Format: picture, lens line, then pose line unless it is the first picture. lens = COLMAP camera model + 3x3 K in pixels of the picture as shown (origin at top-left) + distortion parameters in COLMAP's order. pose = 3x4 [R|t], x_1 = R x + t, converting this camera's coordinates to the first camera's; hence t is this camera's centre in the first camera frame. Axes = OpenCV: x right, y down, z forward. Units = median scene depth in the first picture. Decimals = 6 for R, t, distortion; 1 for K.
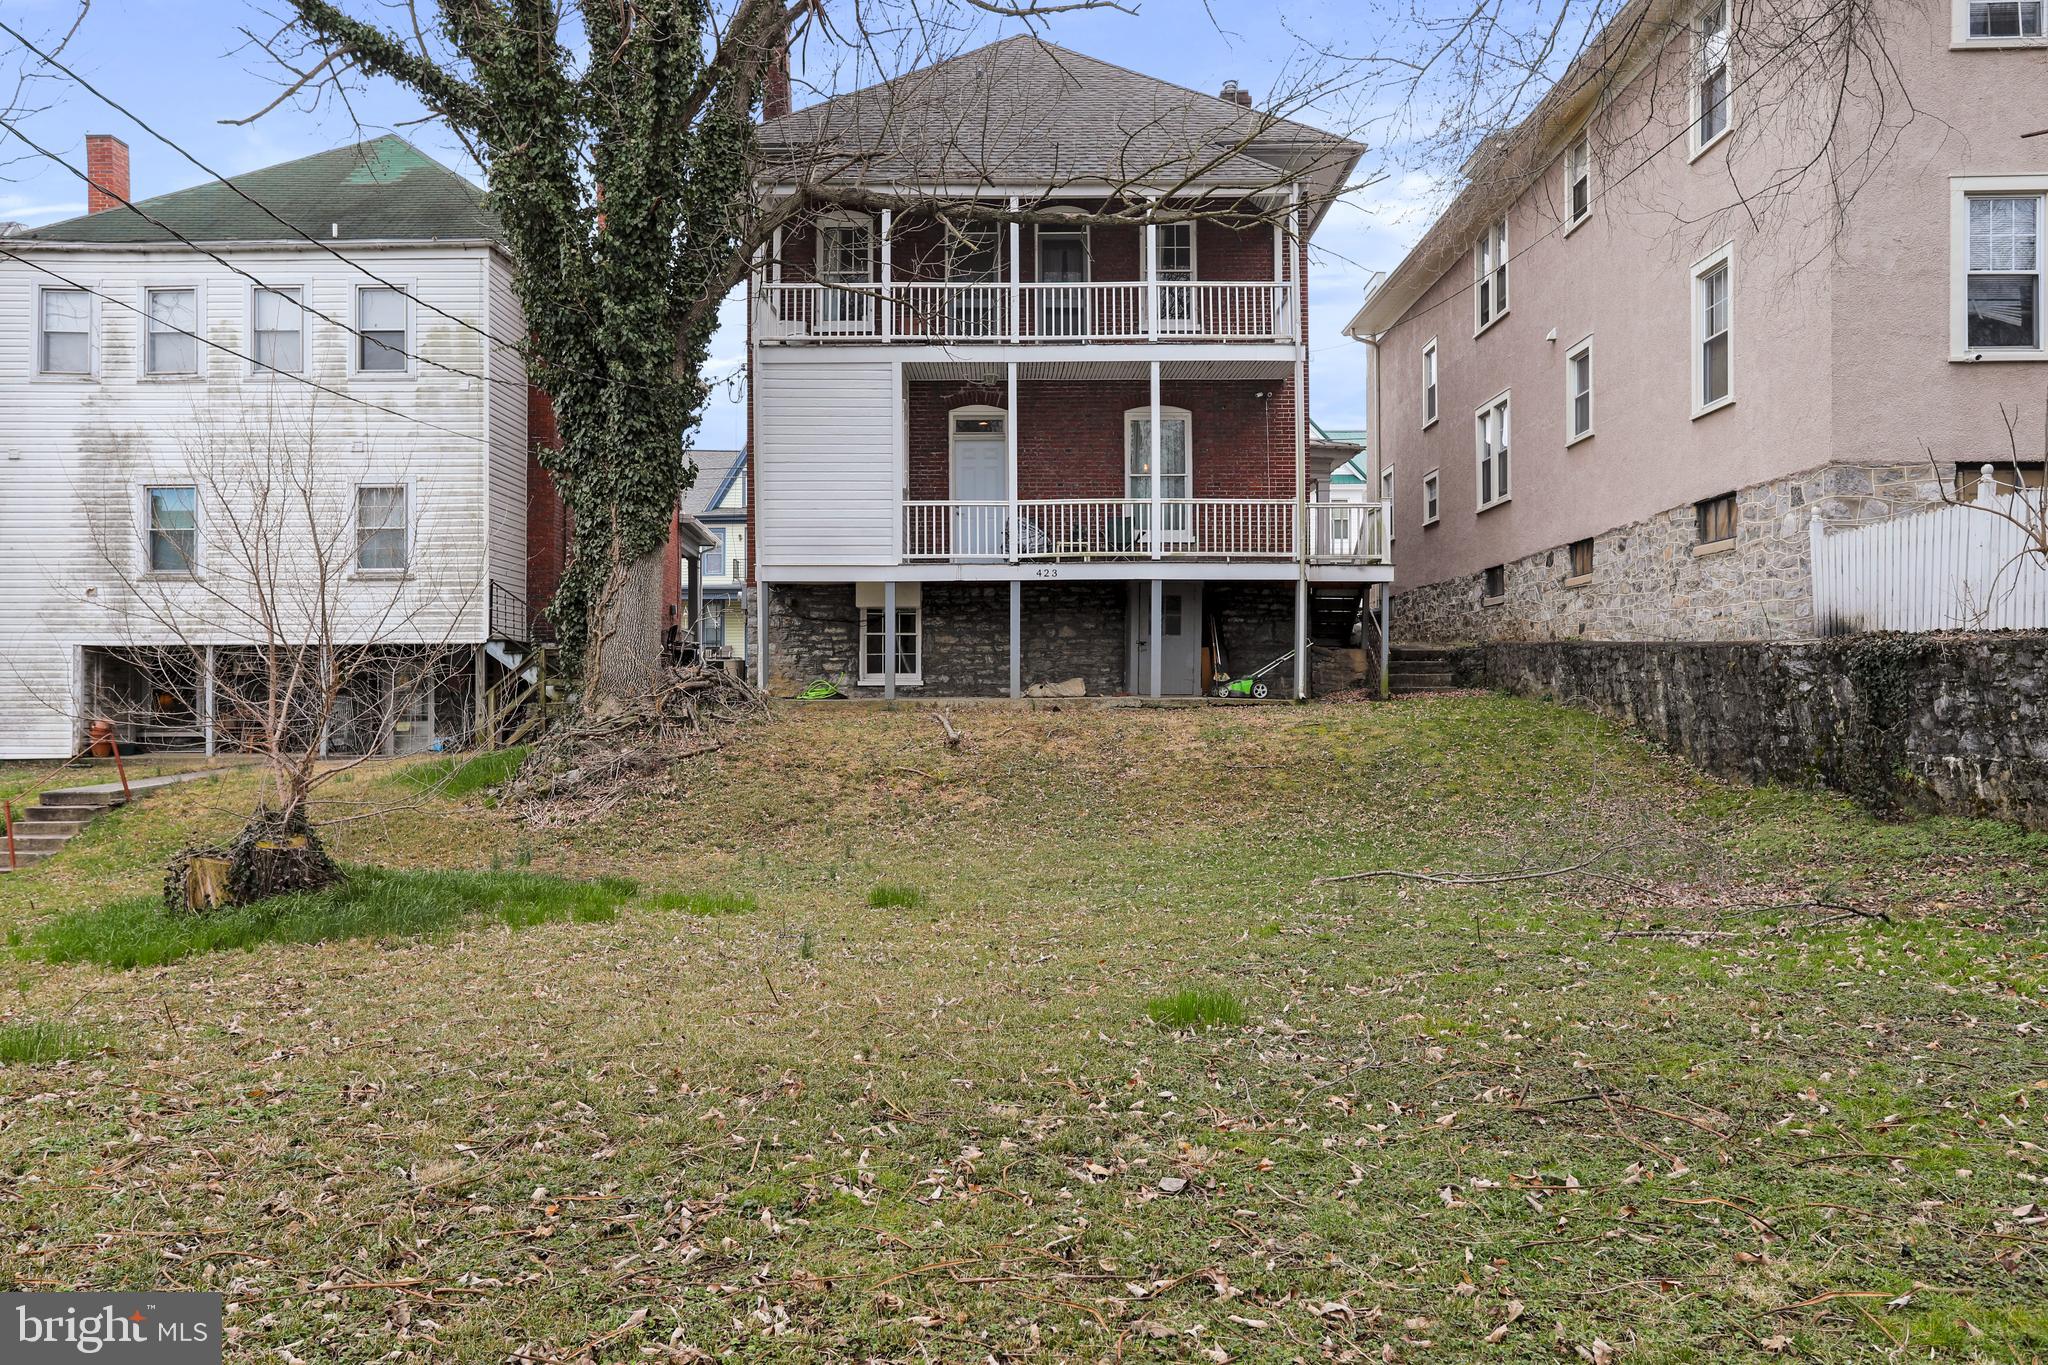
lens RADIAL K [[1590.1, 0, 1006.0], [0, 1590.1, 683.6], [0, 0, 1]] dist [-0.005908, 0.056109]
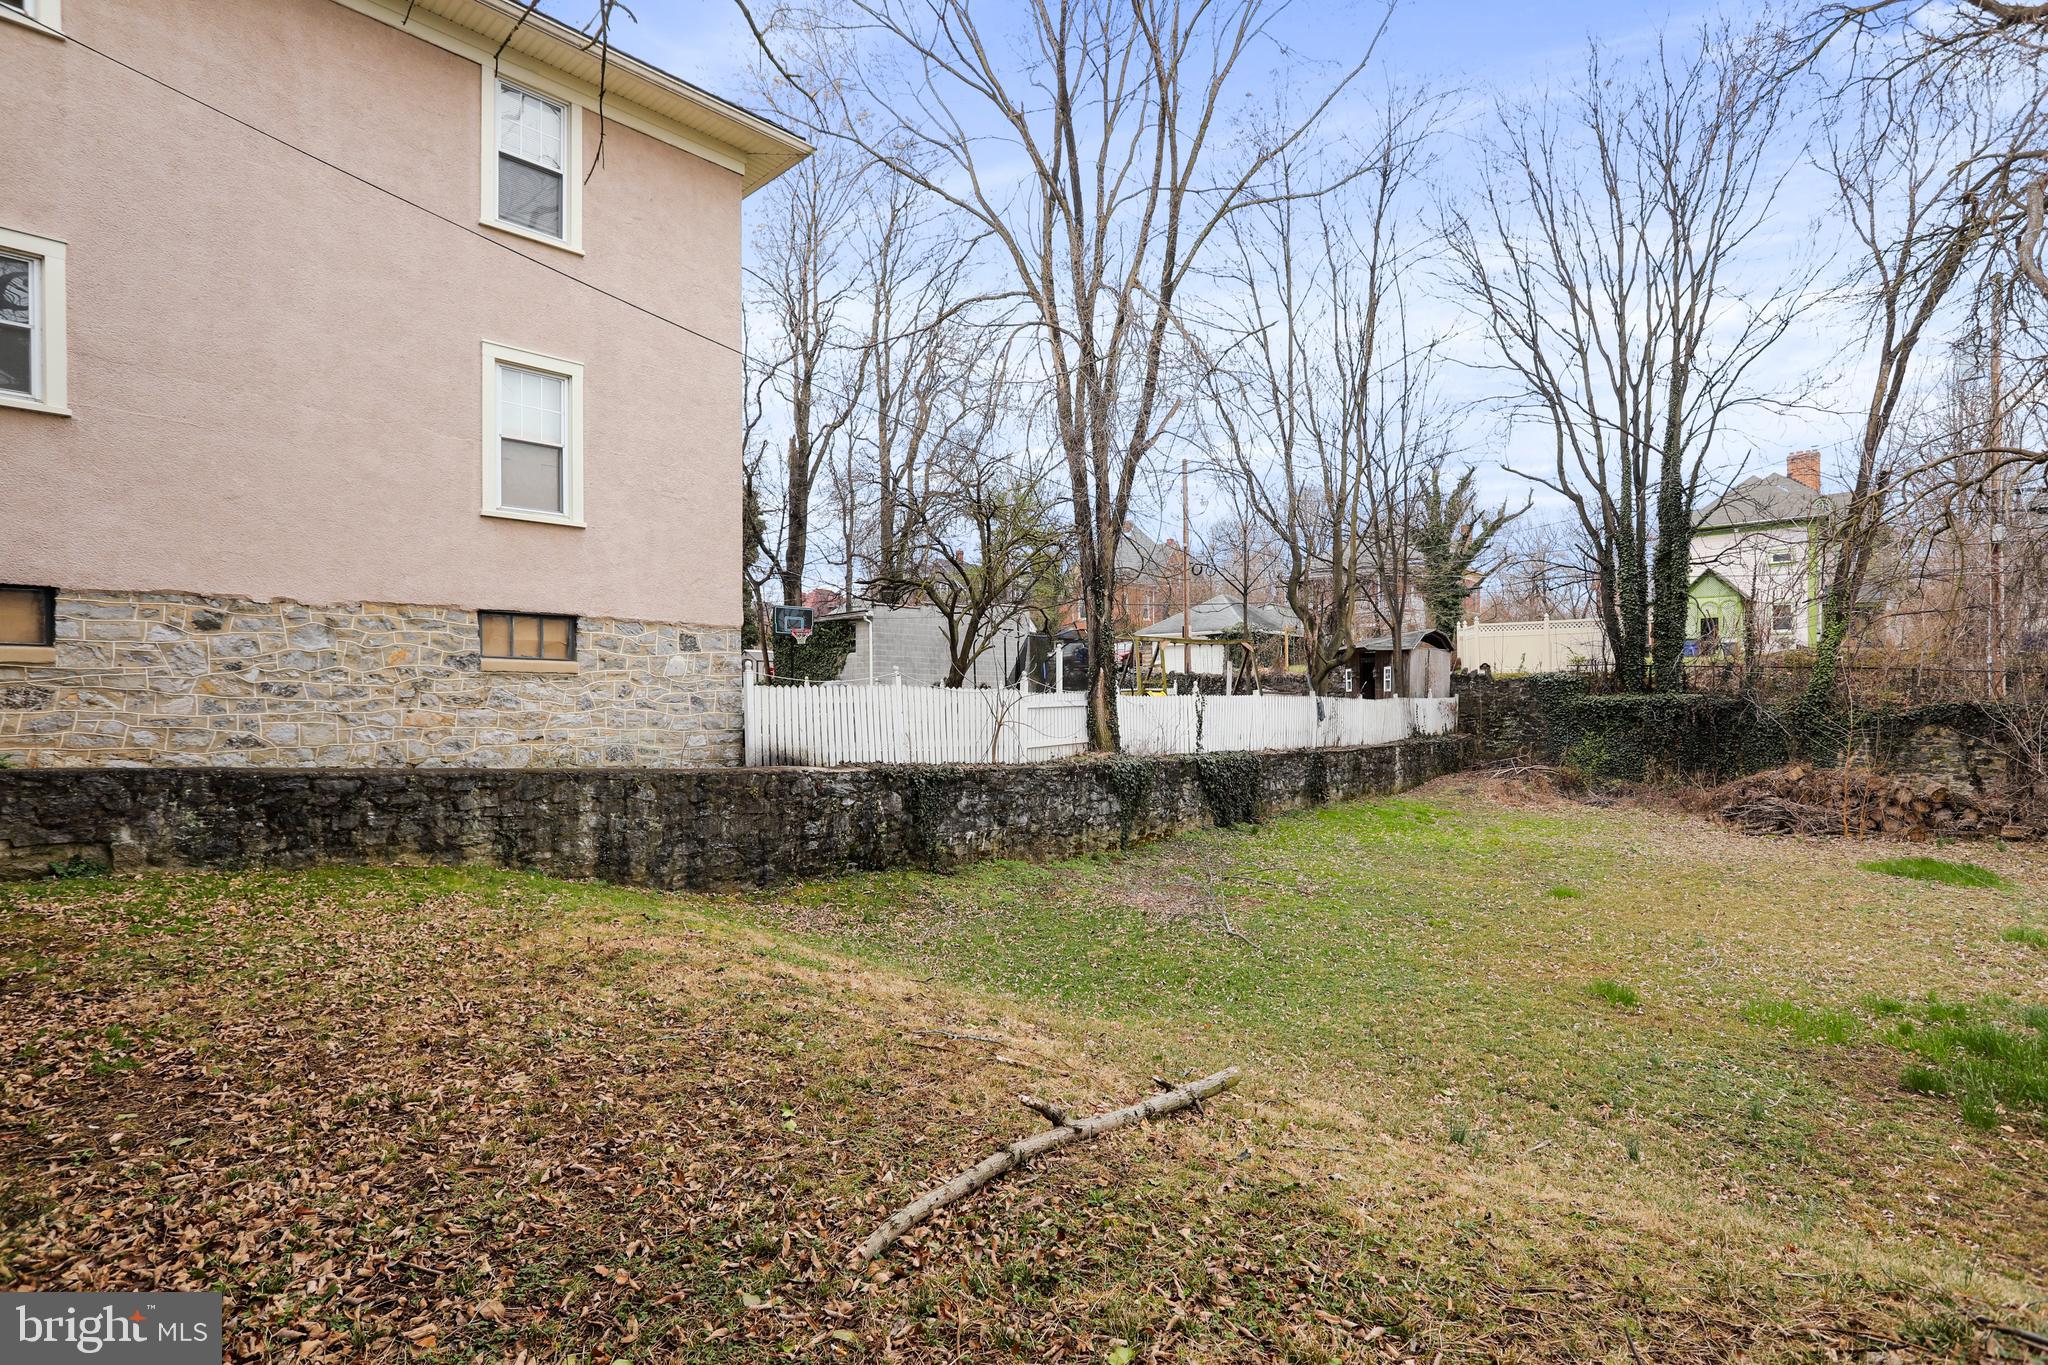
lens RADIAL K [[1013.1, 0, 1011.7], [0, 1013.1, 699.7], [0, 0, 1]] dist [-0.056643, 0.043529]
pose [[-0.734237, 0.010855, 0.678806, -0.232340], [-0.006536, 0.999713, -0.023056, -0.077868], [-0.678861, -0.021365, -0.733956, 1.780484]]
